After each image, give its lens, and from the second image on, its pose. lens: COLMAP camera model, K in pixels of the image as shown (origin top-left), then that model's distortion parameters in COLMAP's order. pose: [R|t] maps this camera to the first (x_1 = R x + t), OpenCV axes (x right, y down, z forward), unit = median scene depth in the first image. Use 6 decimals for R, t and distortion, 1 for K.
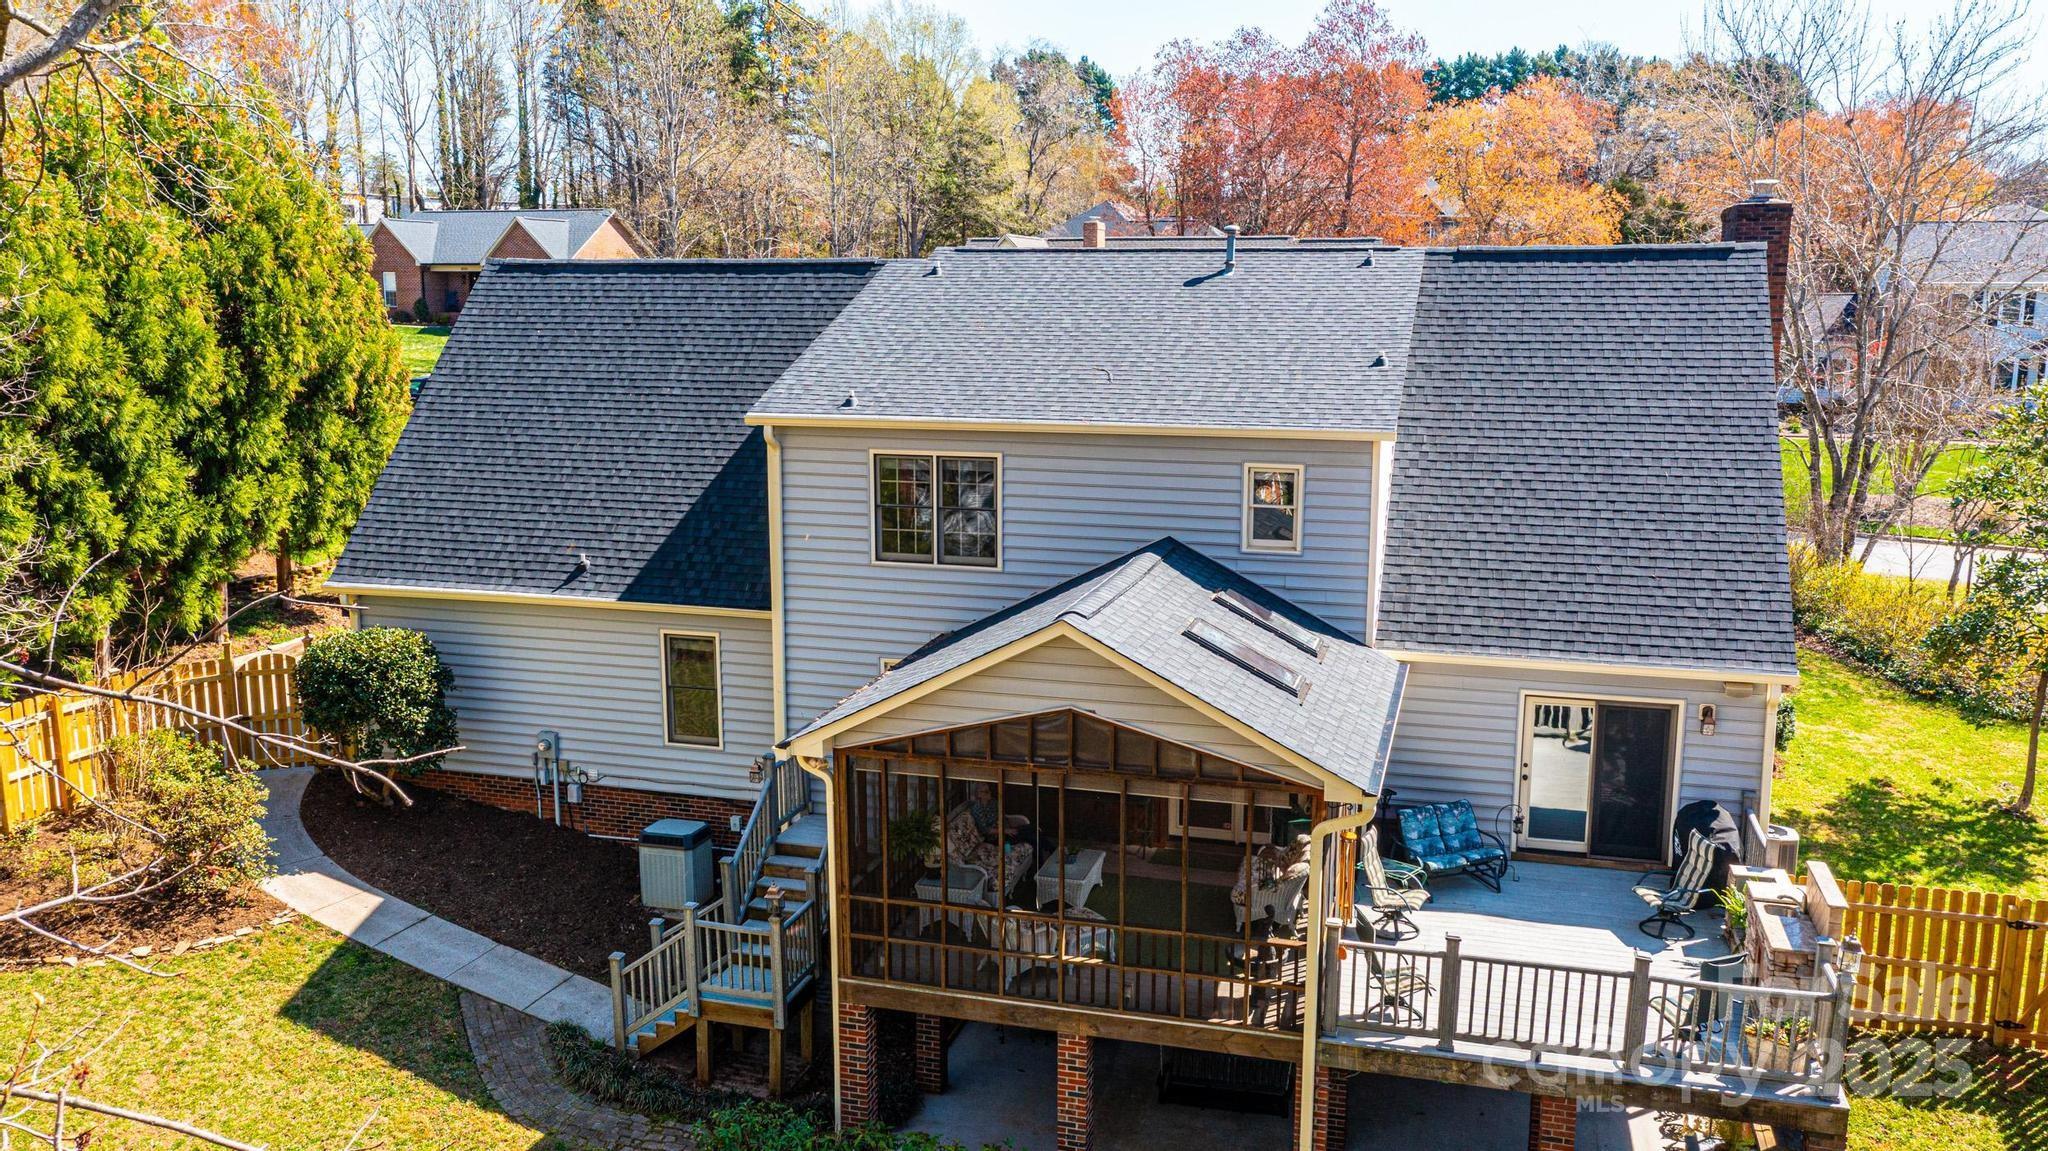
lens RADIAL K [[1597.9, 0, 1024.0], [0, 1597.9, 575.5], [0, 0, 1]] dist [-0.004451, 0.002184]
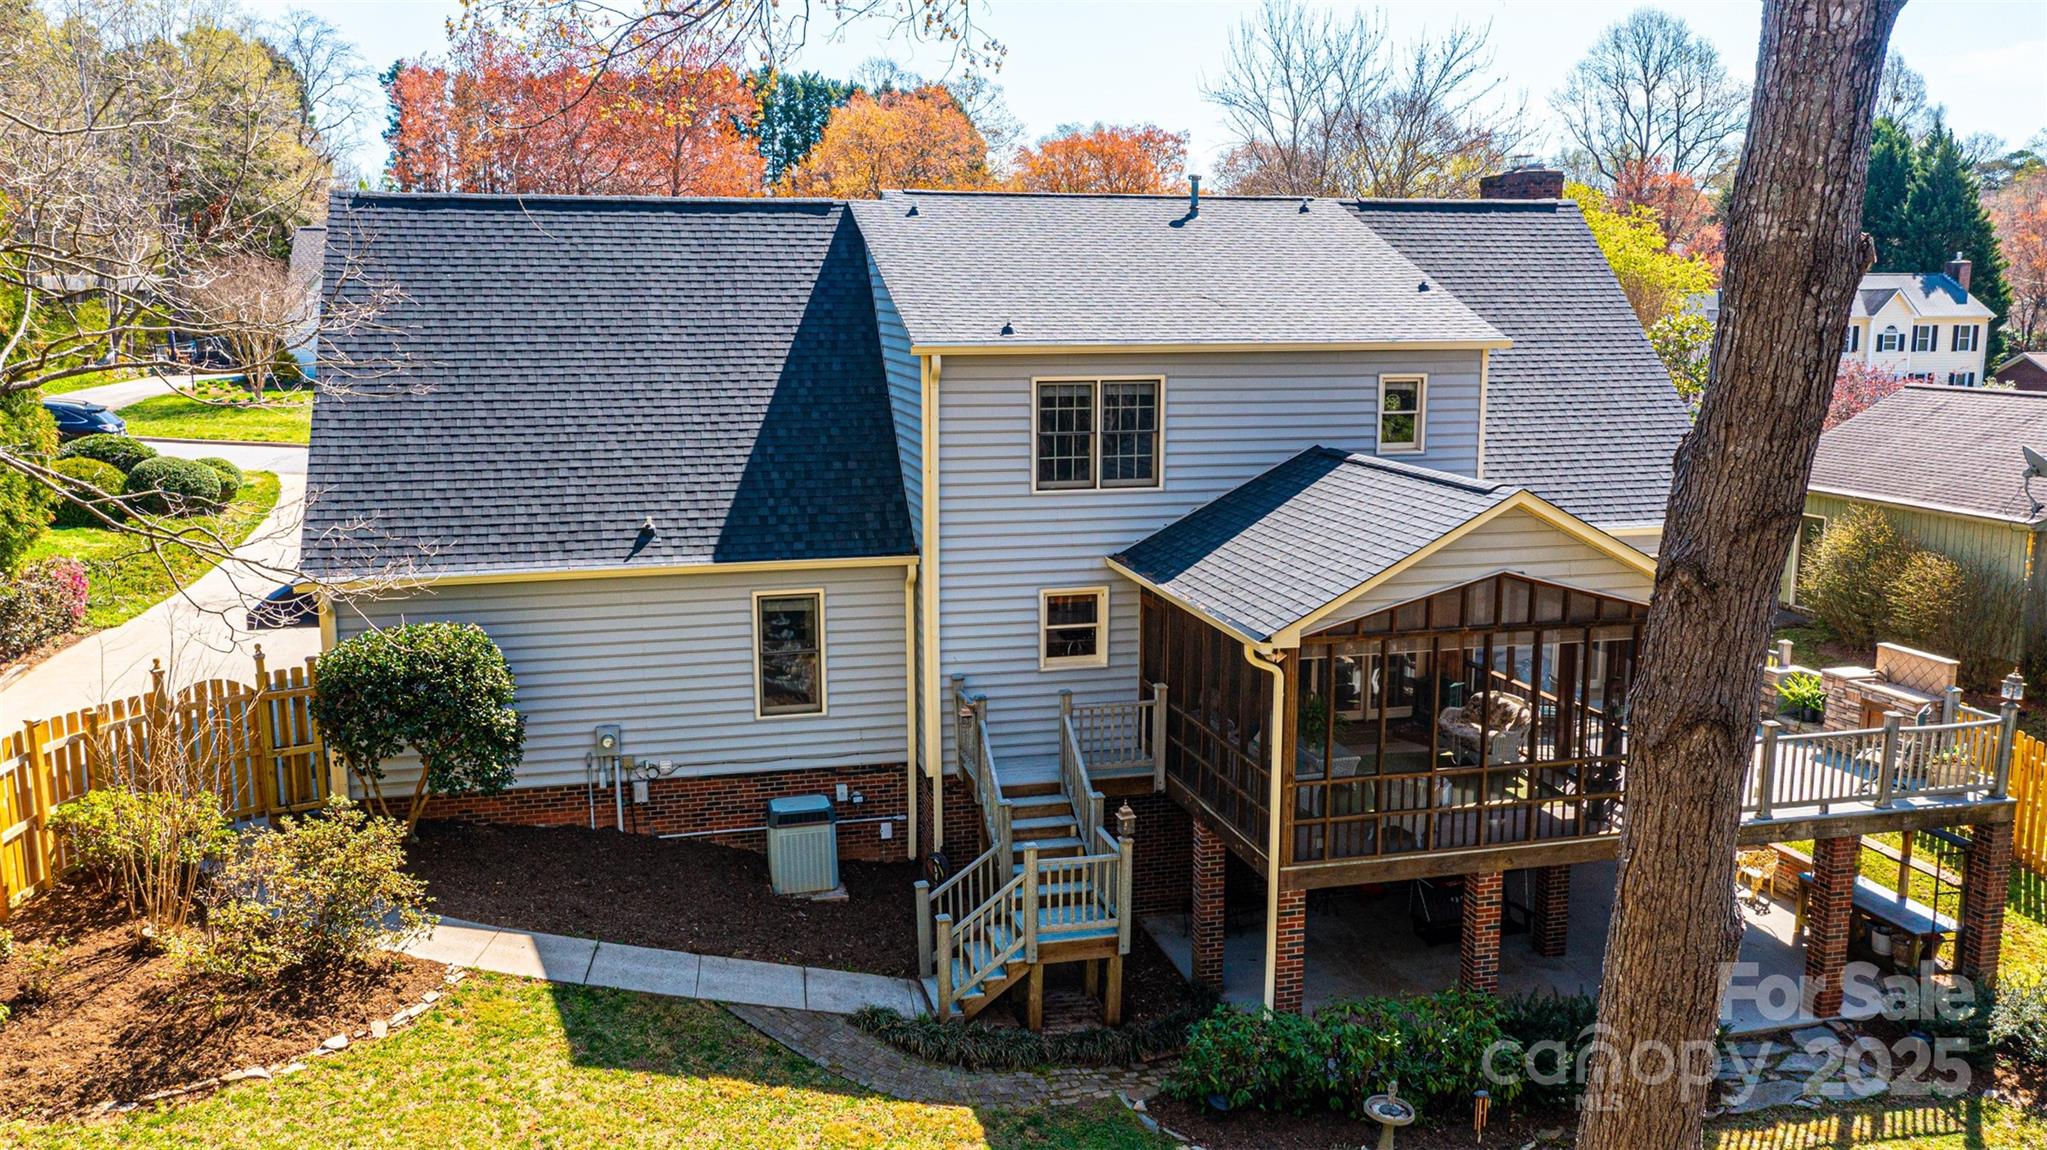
lens RADIAL K [[1597.1, 0, 1023.5], [0, 1597.1, 575.0], [0, 0, 1]] dist [-0.004451, 0.002184]
pose [[0.865531, -0.087514, 0.493151, -0.595386], [0.092961, 0.995578, 0.013517, 0.028831], [-0.492153, 0.034144, 0.869839, 0.147778]]
